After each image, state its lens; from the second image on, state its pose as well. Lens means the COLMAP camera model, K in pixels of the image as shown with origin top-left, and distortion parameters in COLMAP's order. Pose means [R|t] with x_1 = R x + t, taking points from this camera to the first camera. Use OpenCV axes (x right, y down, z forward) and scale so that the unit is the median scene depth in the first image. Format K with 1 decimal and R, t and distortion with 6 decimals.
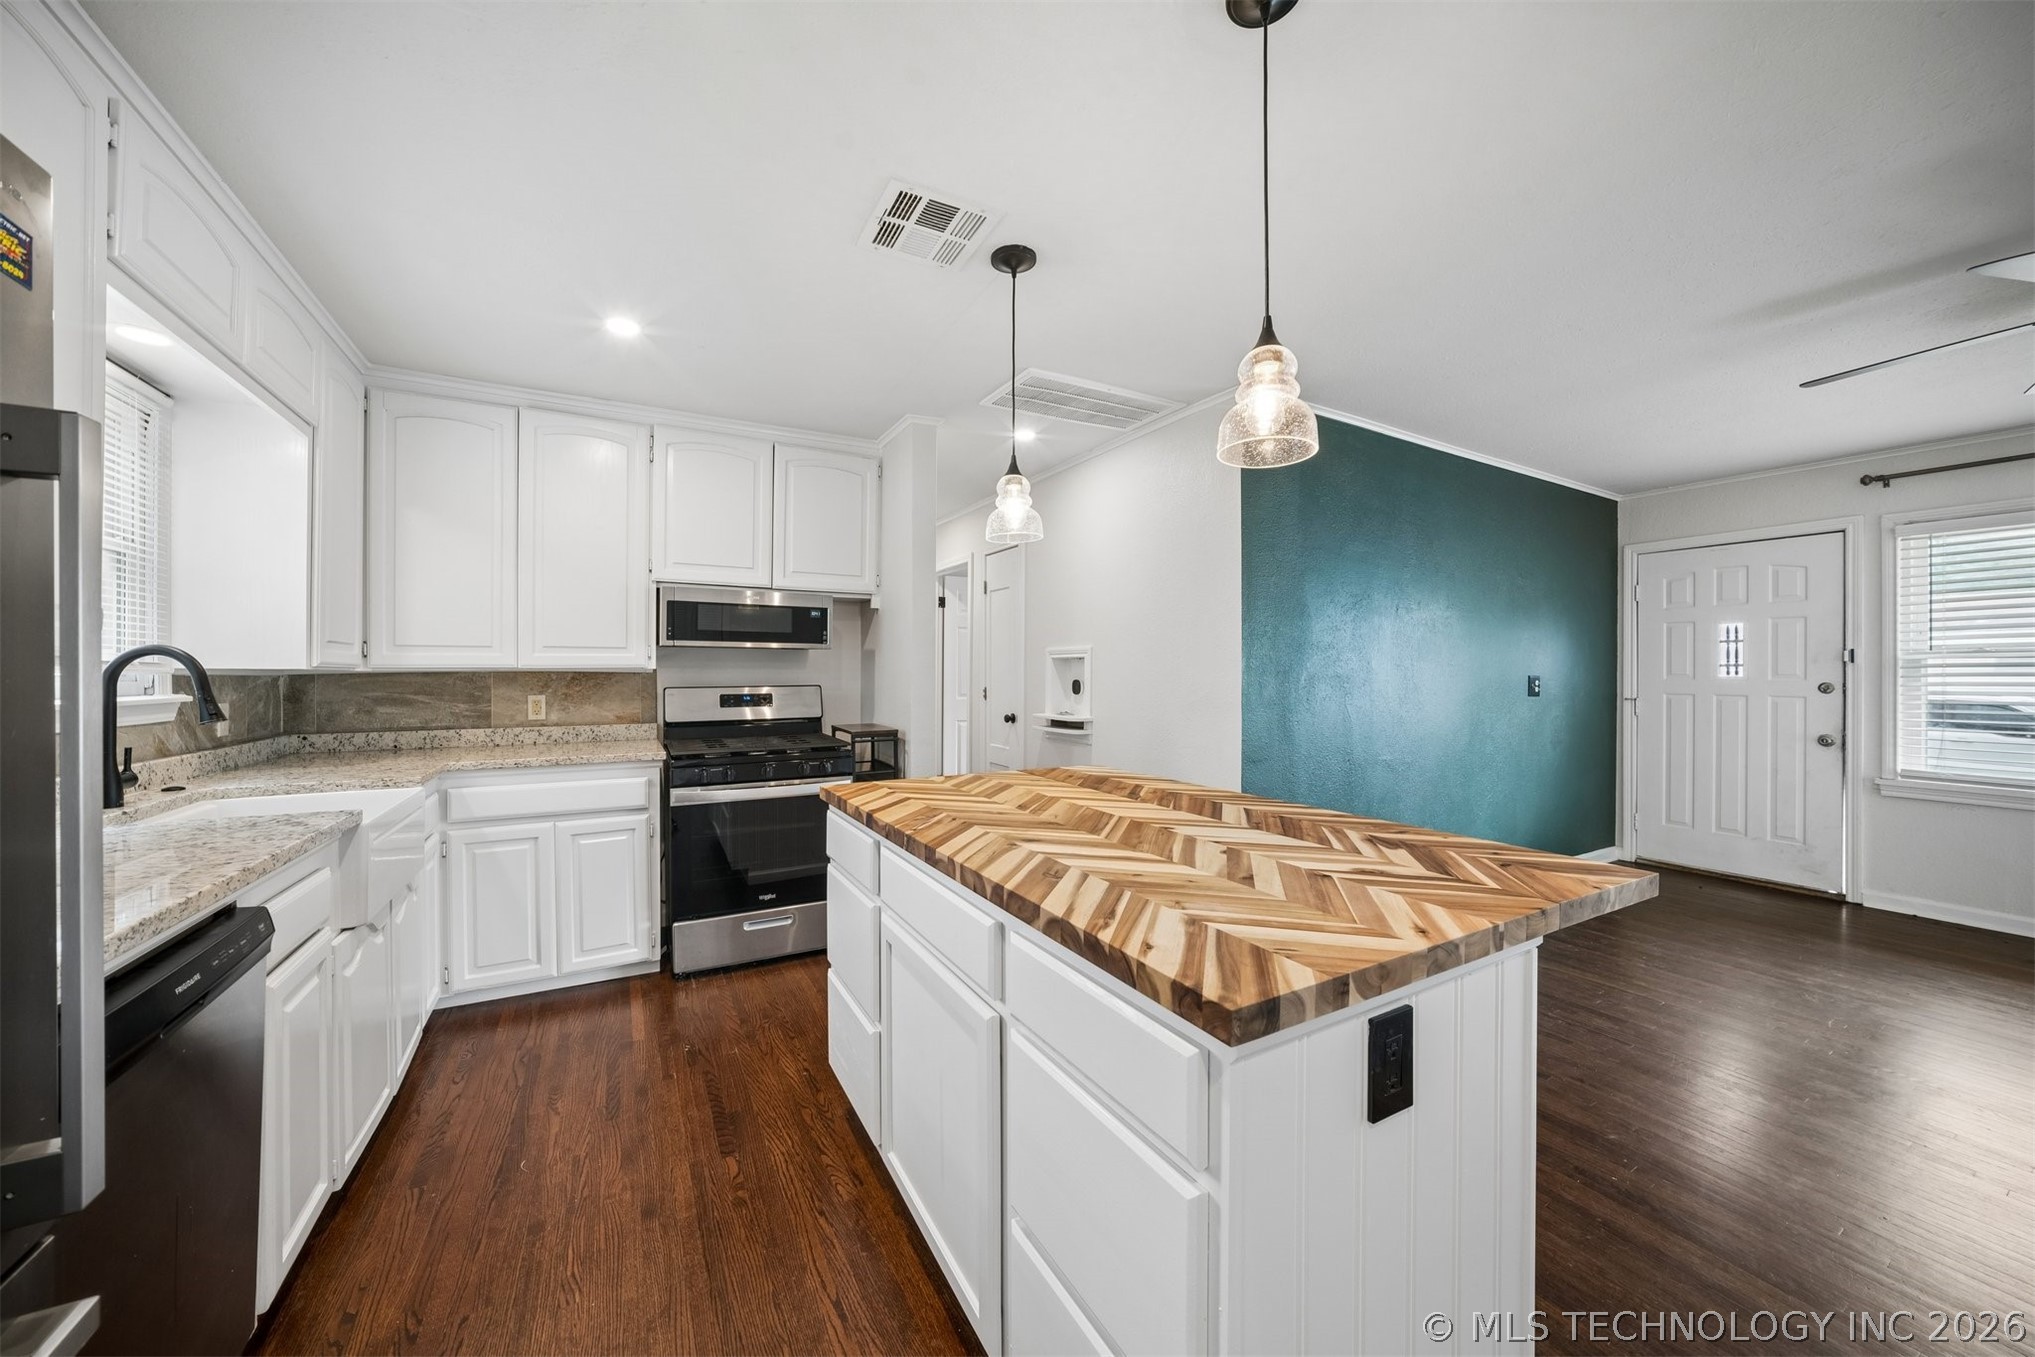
lens RADIAL K [[710.6, 0, 1002.0], [0, 710.6, 670.0], [0, 0, 1]] dist [-0.021643, 0.004210]
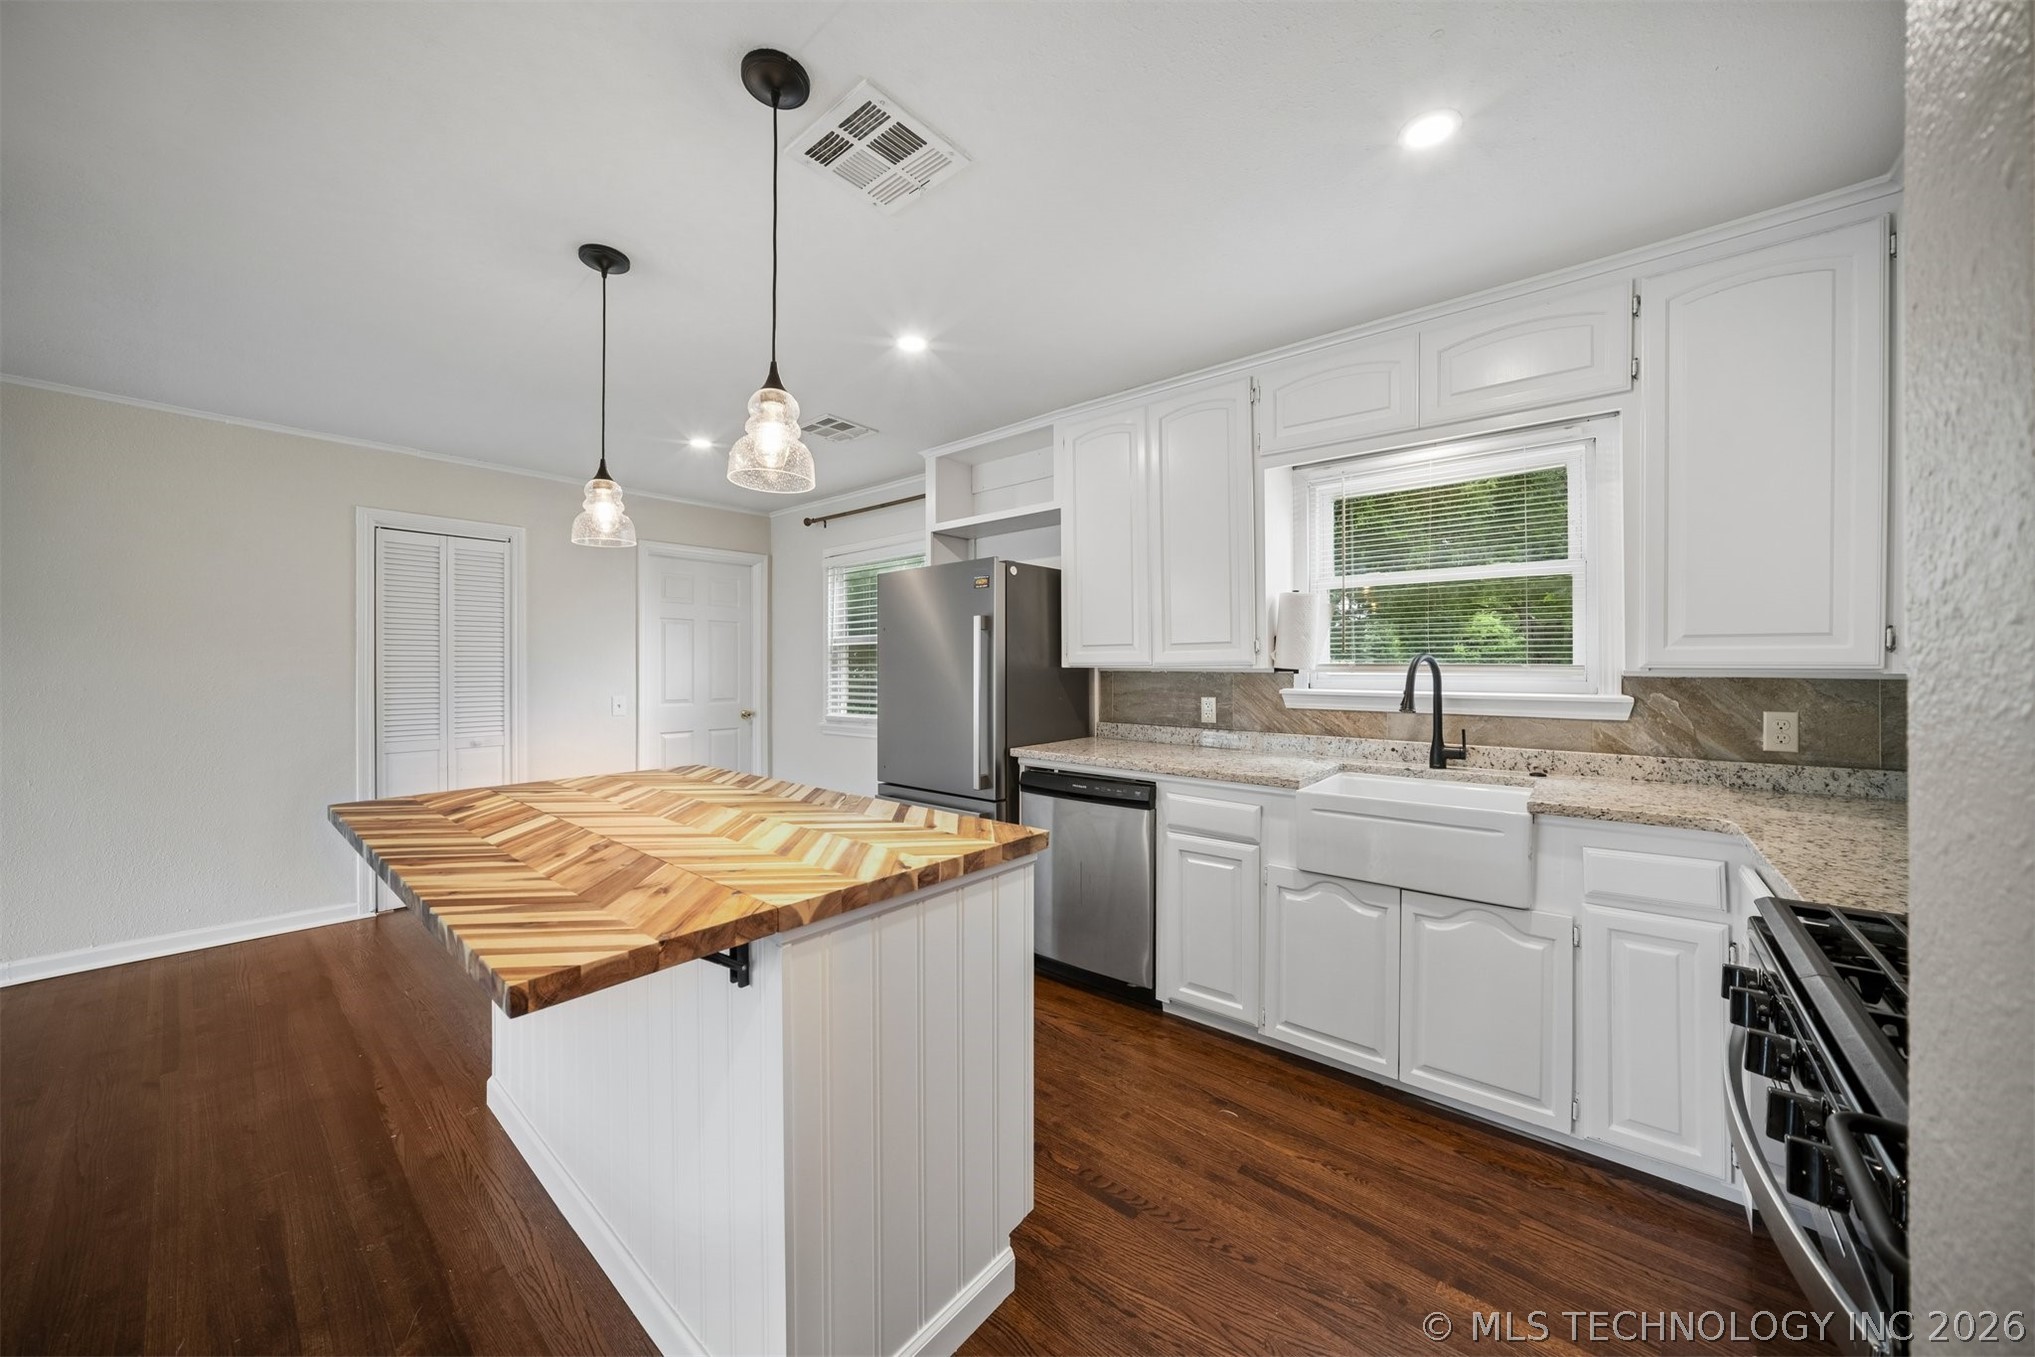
lens RADIAL K [[710.6, 0, 1004.4], [0, 710.6, 667.2], [0, 0, 1]] dist [-0.021643, 0.004210]
pose [[-0.935649, 0.000929, -0.352930, 0.030238], [0.001652, 0.999997, -0.001747, -0.004383], [0.352927, -0.002218, -0.935648, 1.081093]]
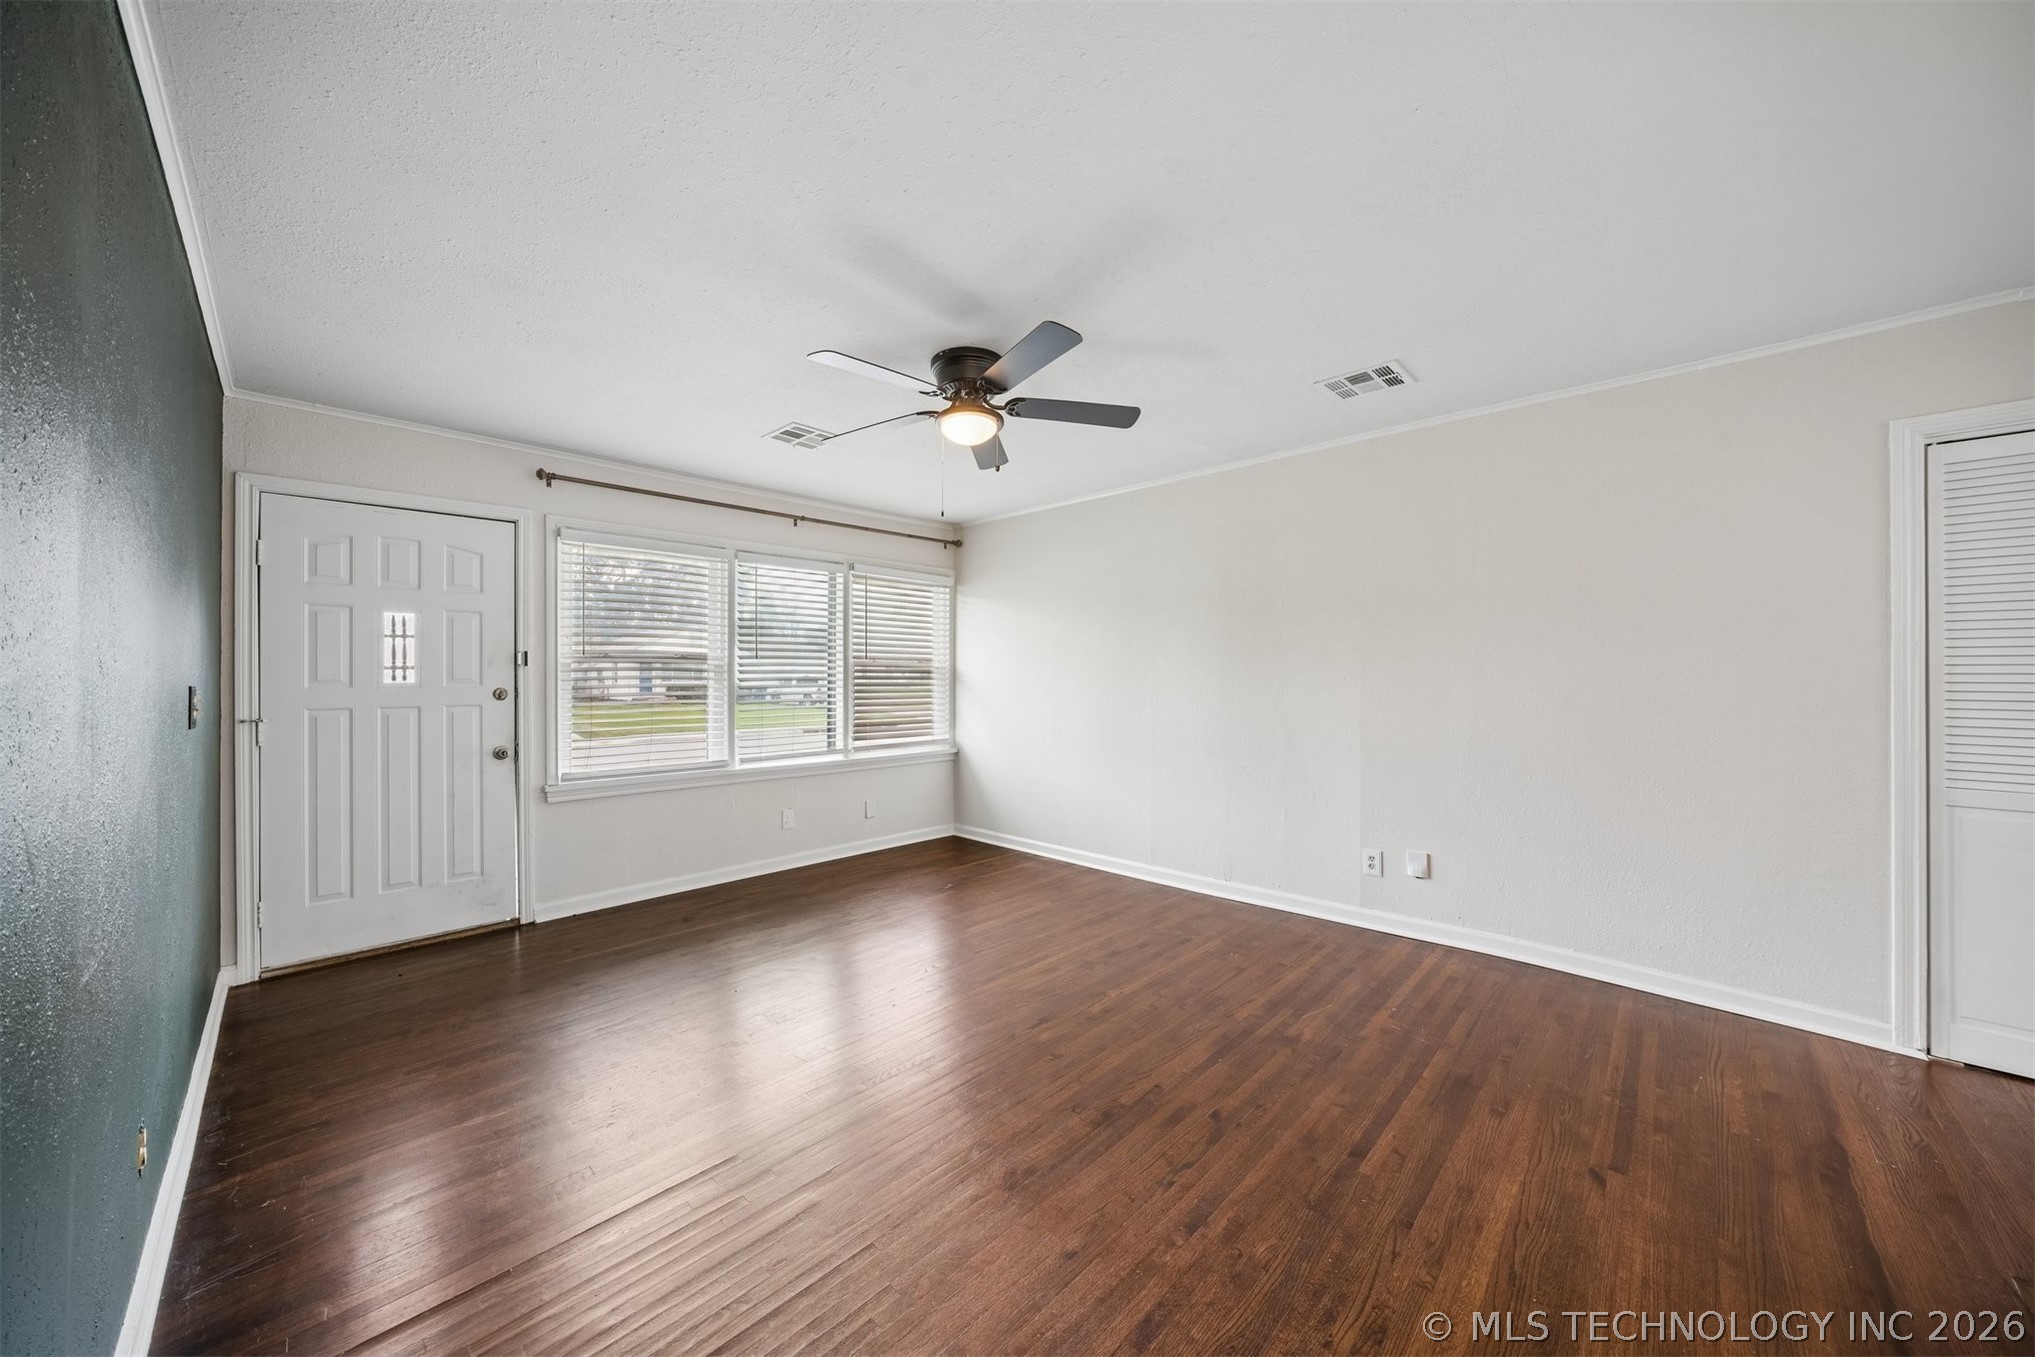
lens RADIAL K [[710.6, 0, 999.1], [0, 710.6, 670.7], [0, 0, 1]] dist [-0.021643, 0.004210]
pose [[-0.280716, 0.001738, 0.959789, 0.168603], [0.000834, 0.999998, -0.001566, -0.002283], [-0.959791, 0.000361, -0.280717, 0.775431]]
